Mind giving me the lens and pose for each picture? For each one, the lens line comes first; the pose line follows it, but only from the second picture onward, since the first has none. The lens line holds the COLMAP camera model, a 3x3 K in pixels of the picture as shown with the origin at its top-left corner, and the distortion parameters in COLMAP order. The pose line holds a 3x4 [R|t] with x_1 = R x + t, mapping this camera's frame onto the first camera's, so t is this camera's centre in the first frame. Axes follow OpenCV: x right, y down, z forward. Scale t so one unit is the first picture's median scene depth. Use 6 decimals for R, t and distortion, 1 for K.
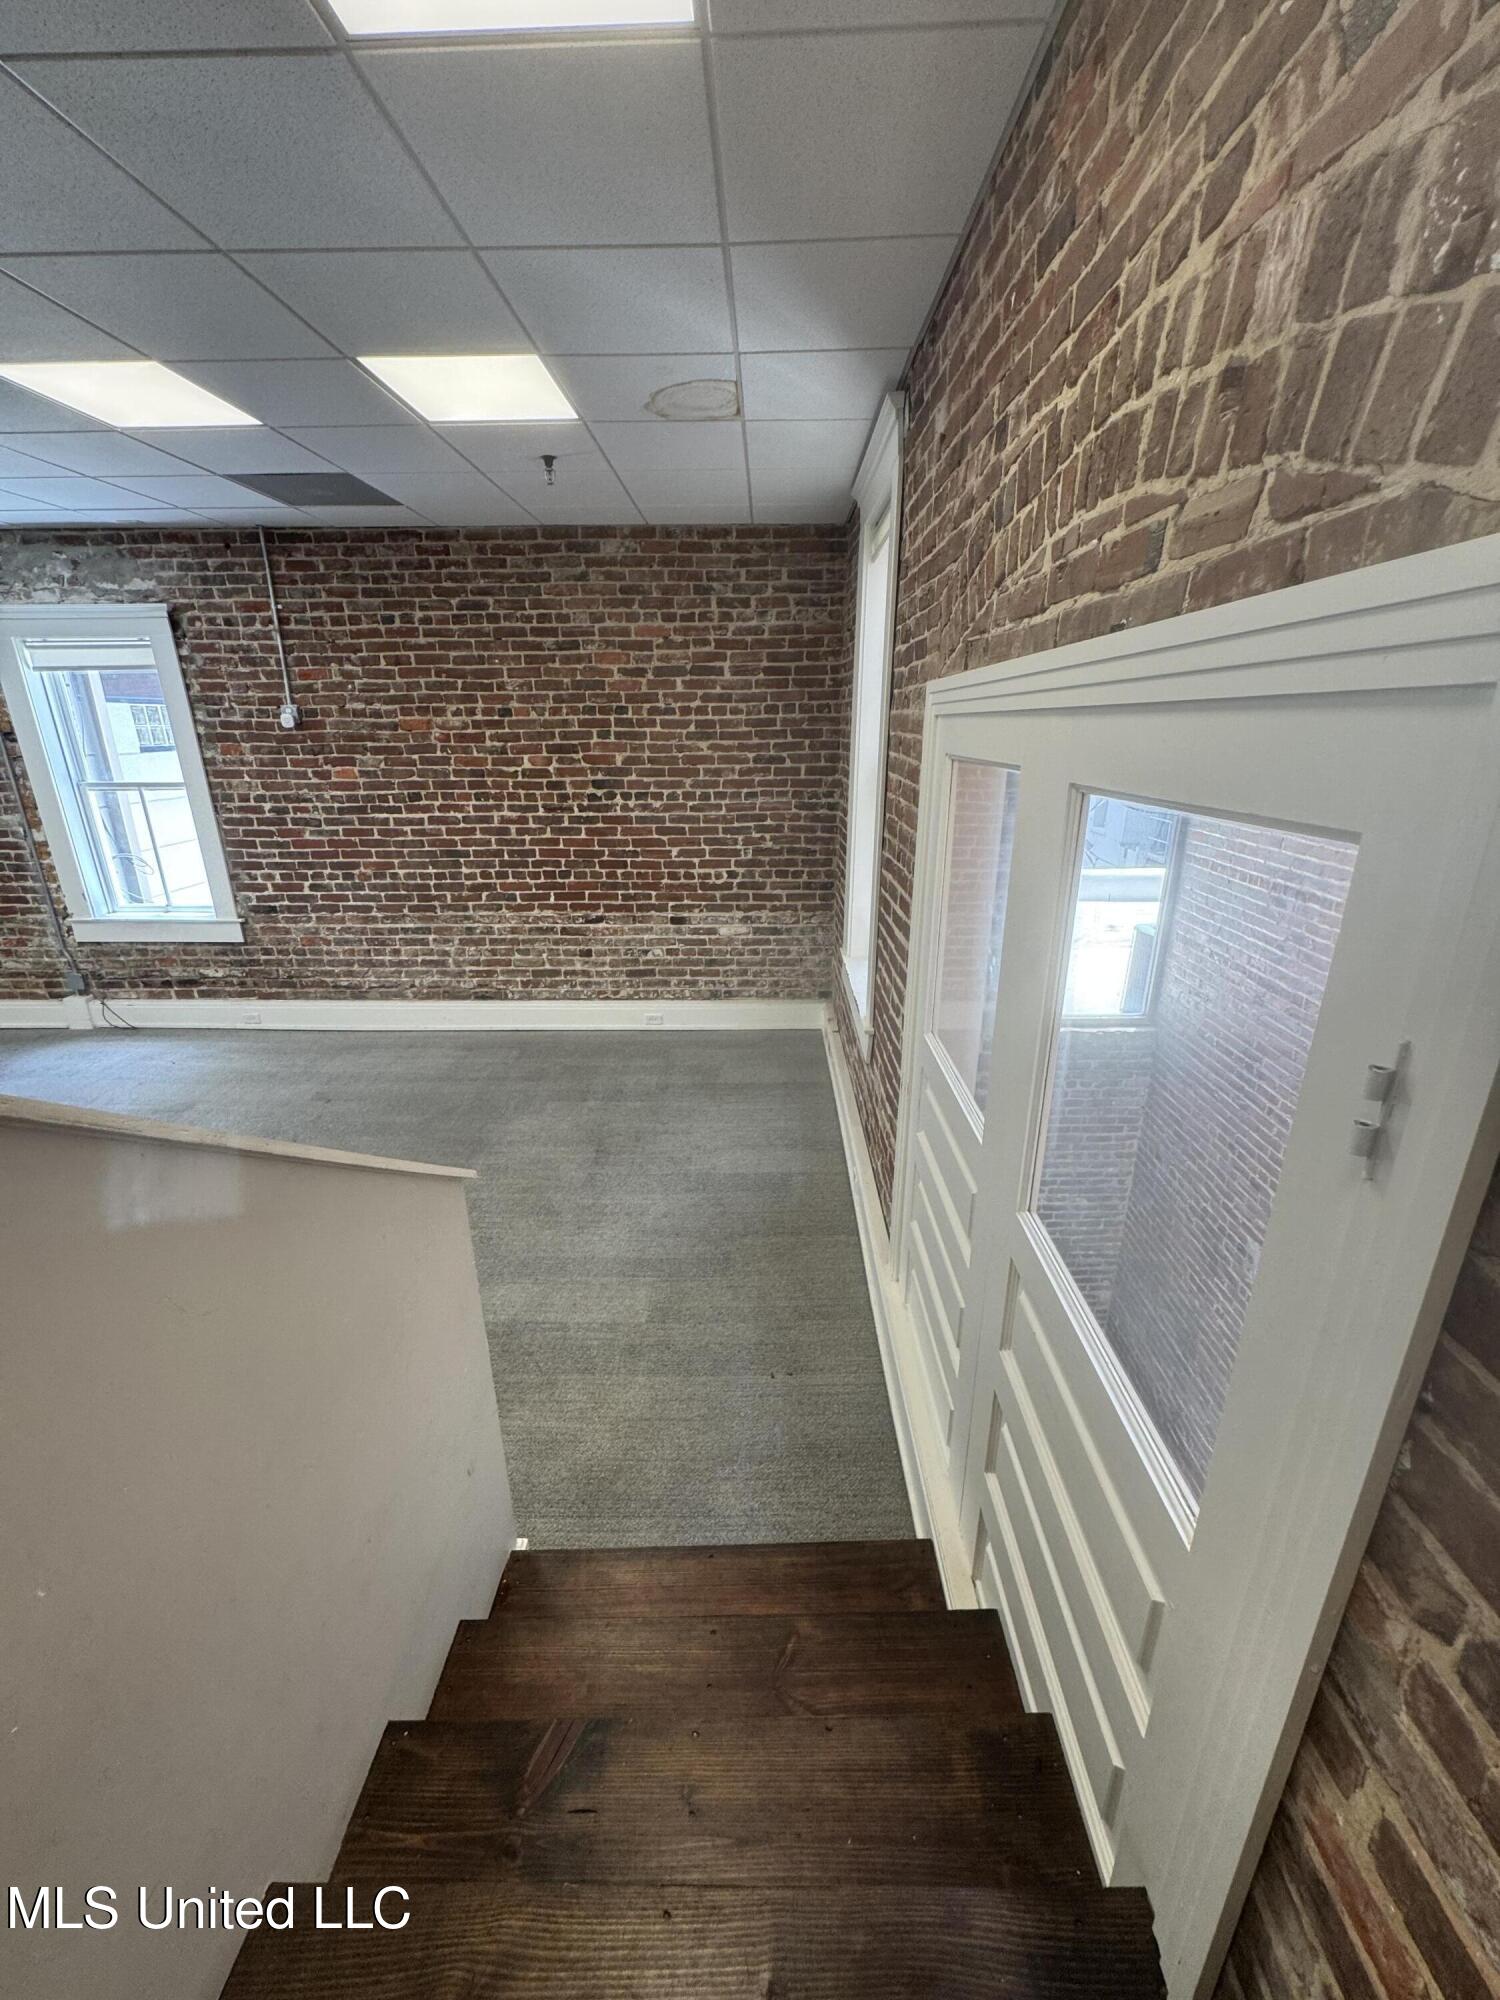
lens RADIAL K [[799.9, 0, 753.4], [0, 799.9, 1000.4], [0, 0, 1]] dist [-0.001267, -0.000215]
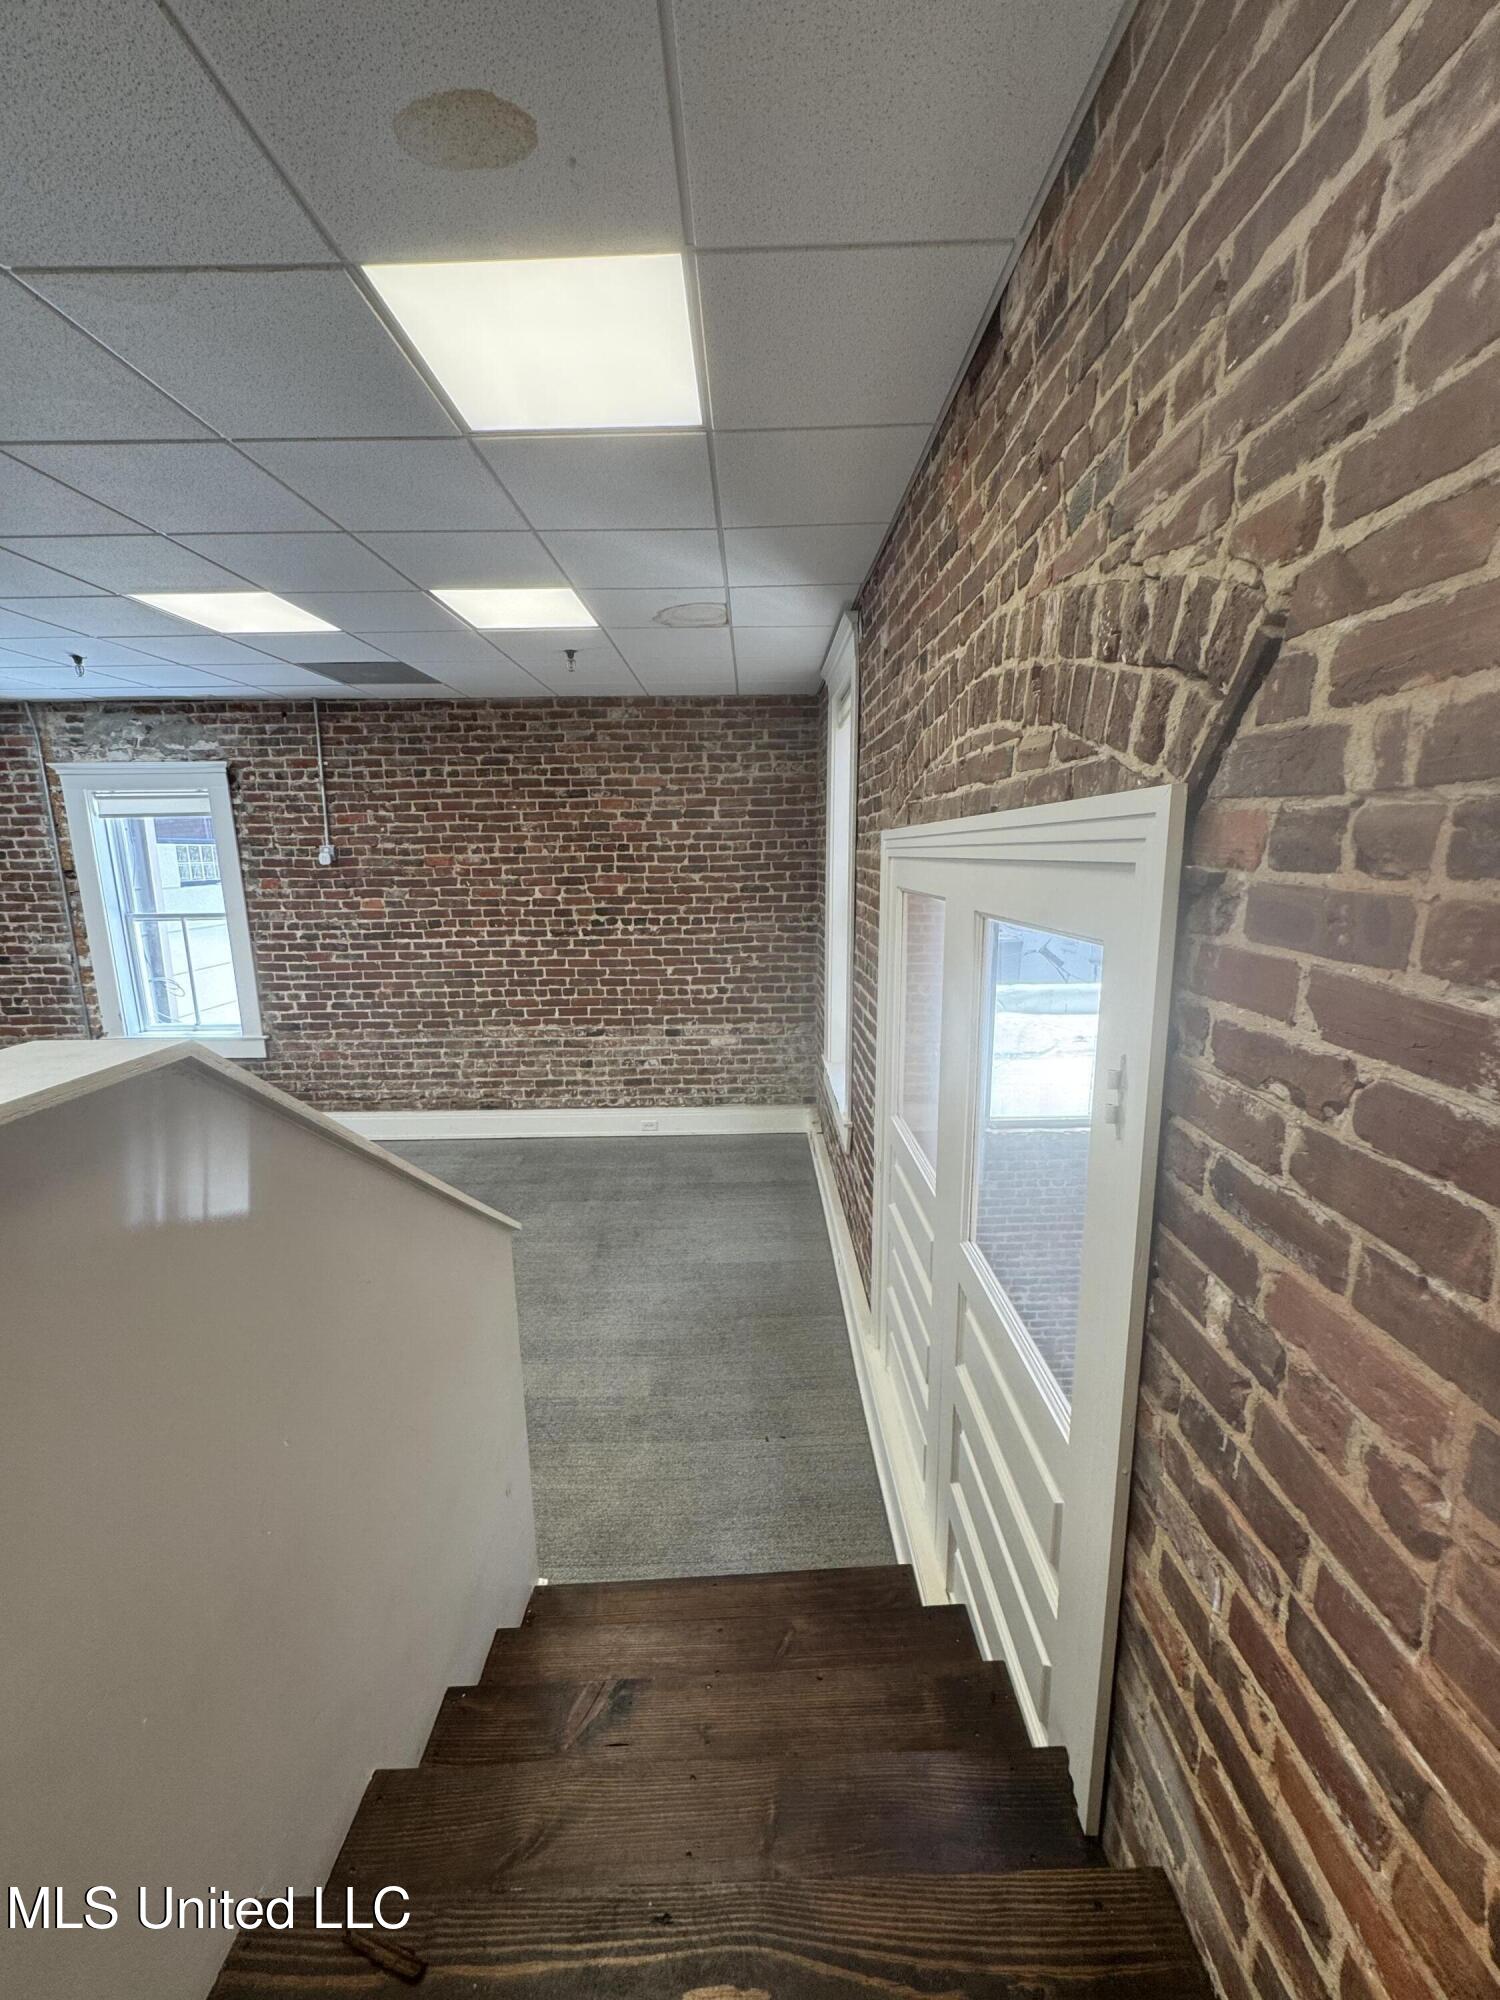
lens RADIAL K [[799.9, 0, 753.4], [0, 799.9, 1000.4], [0, 0, 1]] dist [-0.001267, -0.000215]
pose [[0.999767, -0.011015, 0.018552, -0.004376], [0.013659, 0.988731, -0.149076, 0.021762], [-0.016701, 0.149295, 0.988652, -0.088475]]
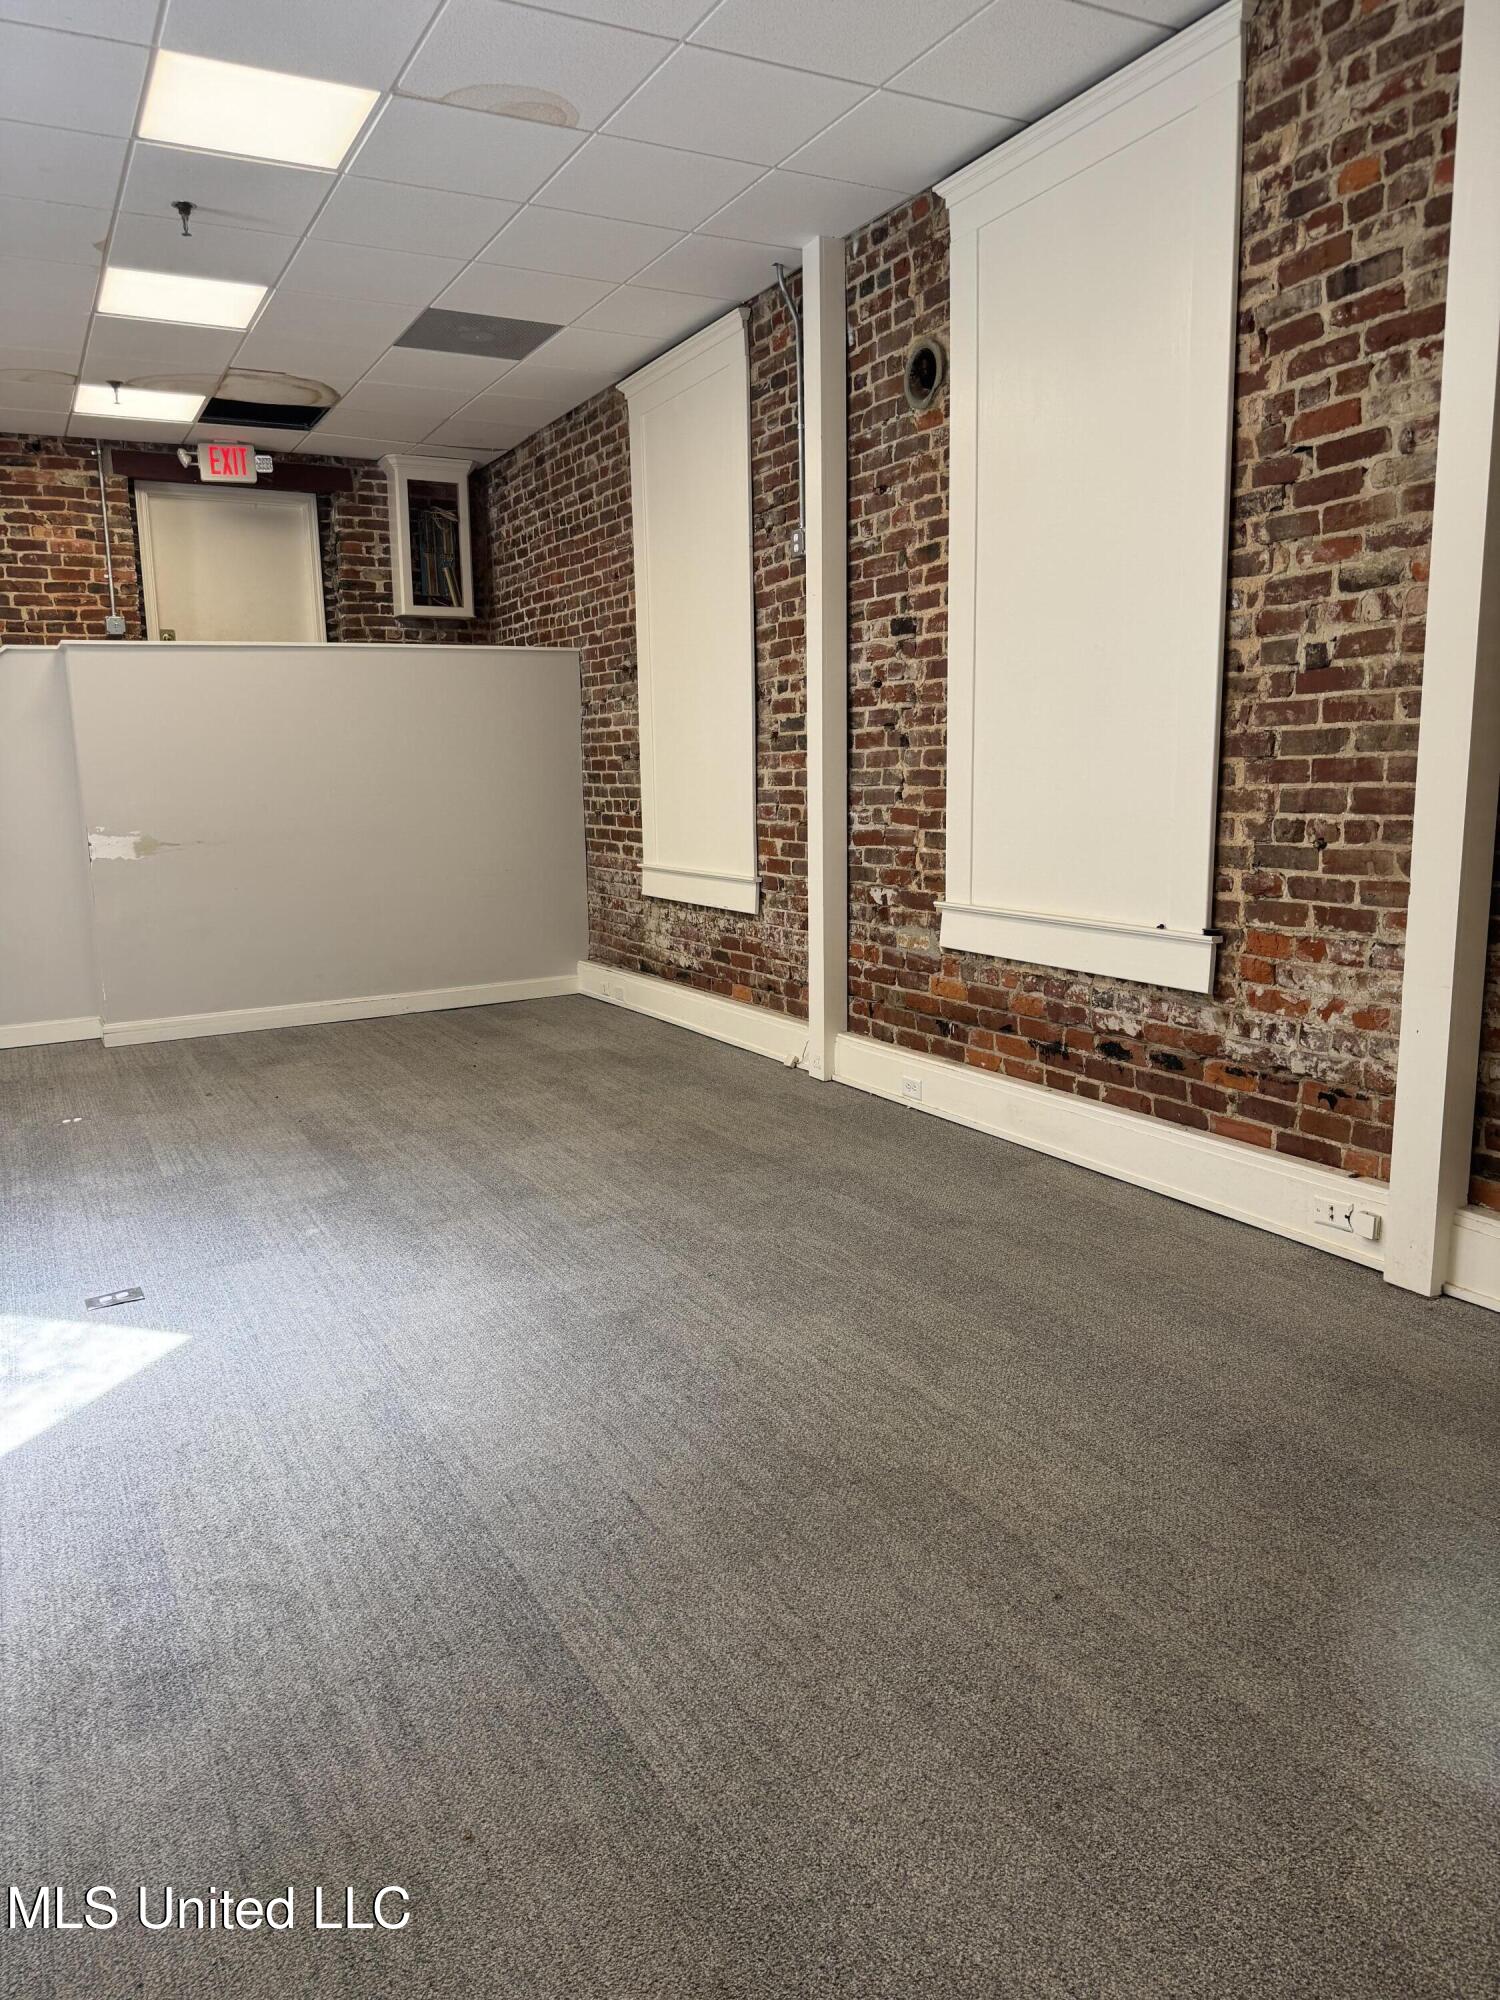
lens RADIAL K [[1405.0, 0, 753.7], [0, 1405.0, 991.0], [0, 0, 1]] dist [0.115621, -0.126974]
pose [[-0.488580, -0.127628, 0.863134, -1.748641], [0.309816, 0.899403, 0.308363, 0.098007], [-0.815661, 0.418073, -0.399890, 0.193564]]
